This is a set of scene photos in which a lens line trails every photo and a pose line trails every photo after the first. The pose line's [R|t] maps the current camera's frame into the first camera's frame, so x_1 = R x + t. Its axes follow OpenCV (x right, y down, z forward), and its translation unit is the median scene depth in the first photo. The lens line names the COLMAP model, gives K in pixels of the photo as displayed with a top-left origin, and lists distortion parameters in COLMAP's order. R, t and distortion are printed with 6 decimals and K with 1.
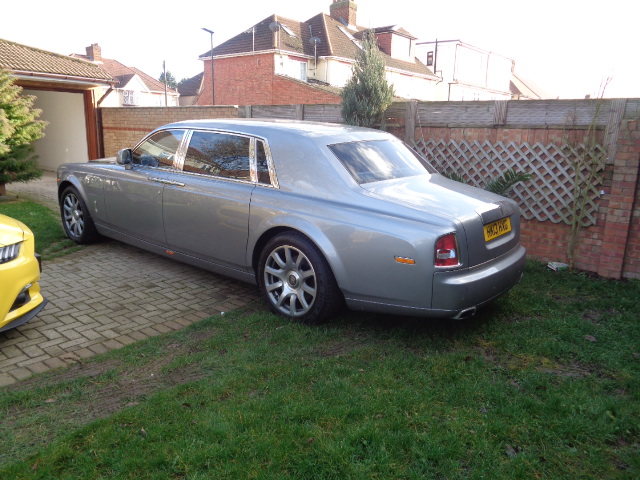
lens RADIAL K [[471.4, 0, 320.4], [0, 471.4, 240.3], [0, 0, 1]] dist [-0.009046, -0.001183]
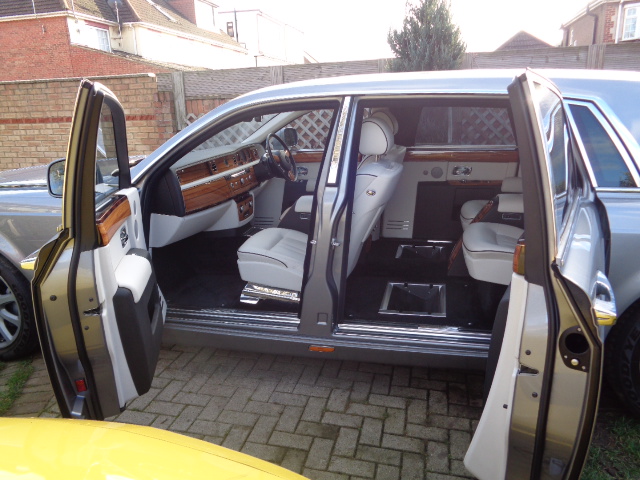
lens RADIAL K [[471.4, 0, 320.0], [0, 471.4, 241.6], [0, 0, 1]] dist [-0.009046, -0.001183]
pose [[0.894261, -0.174058, 0.412311, -0.107790], [0.155043, 0.984710, 0.079425, -0.026981], [-0.419831, -0.007101, 0.907574, 0.115487]]
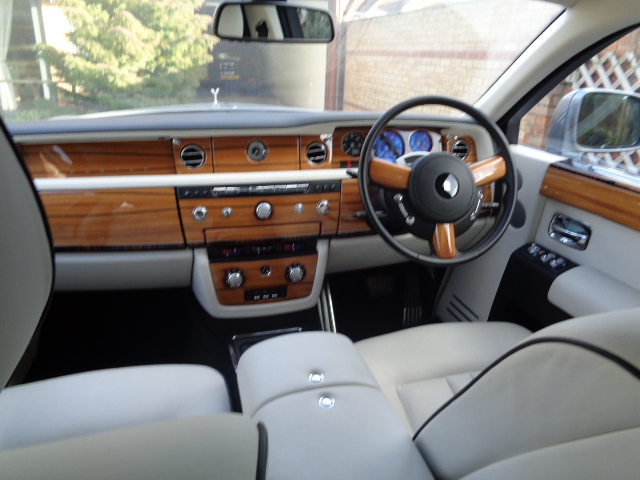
lens RADIAL K [[471.4, 0, 319.6], [0, 471.4, 238.2], [0, 0, 1]] dist [-0.009046, -0.001183]
pose [[0.810144, 0.204984, -0.549225, -0.037097], [-0.138750, 0.977303, 0.160089, -0.042451], [0.569575, -0.053490, 0.820197, 0.209674]]
